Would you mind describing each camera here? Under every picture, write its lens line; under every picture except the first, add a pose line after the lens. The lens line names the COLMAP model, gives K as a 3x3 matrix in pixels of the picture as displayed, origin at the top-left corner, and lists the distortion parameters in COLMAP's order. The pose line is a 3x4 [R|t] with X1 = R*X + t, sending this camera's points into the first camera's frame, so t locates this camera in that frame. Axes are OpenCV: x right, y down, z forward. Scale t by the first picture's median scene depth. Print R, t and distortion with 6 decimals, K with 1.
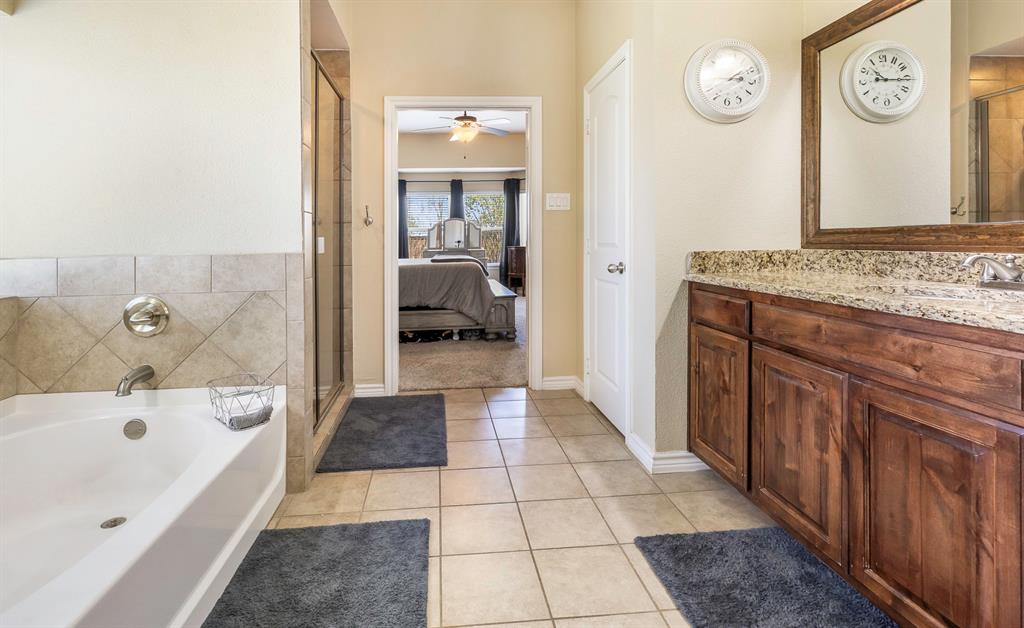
lens RADIAL K [[462.0, 0, 465.9], [0, 462.0, 248.2], [0, 0, 1]] dist [0.000038, 0.000143]
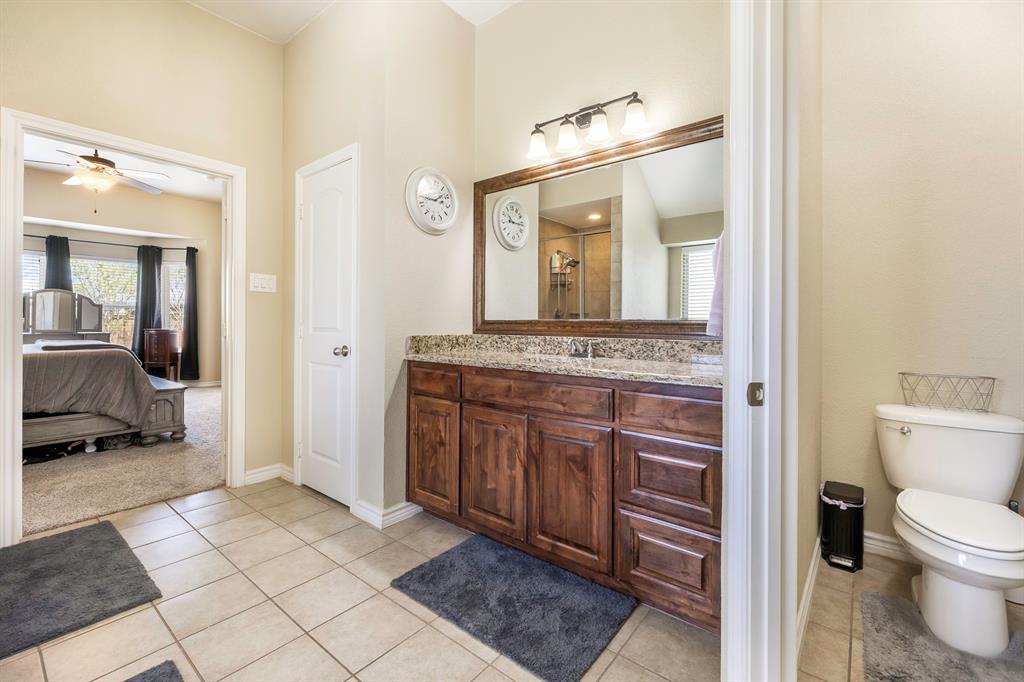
lens RADIAL K [[439.8, 0, 511.9], [0, 439.8, 333.2], [0, 0, 1]] dist [0.003437, 0.000134]
pose [[0.688380, 0.006564, 0.725321, -0.164328], [-0.007246, 0.999971, -0.002173, 0.000964], [-0.725314, -0.003760, 0.688407, 0.012515]]
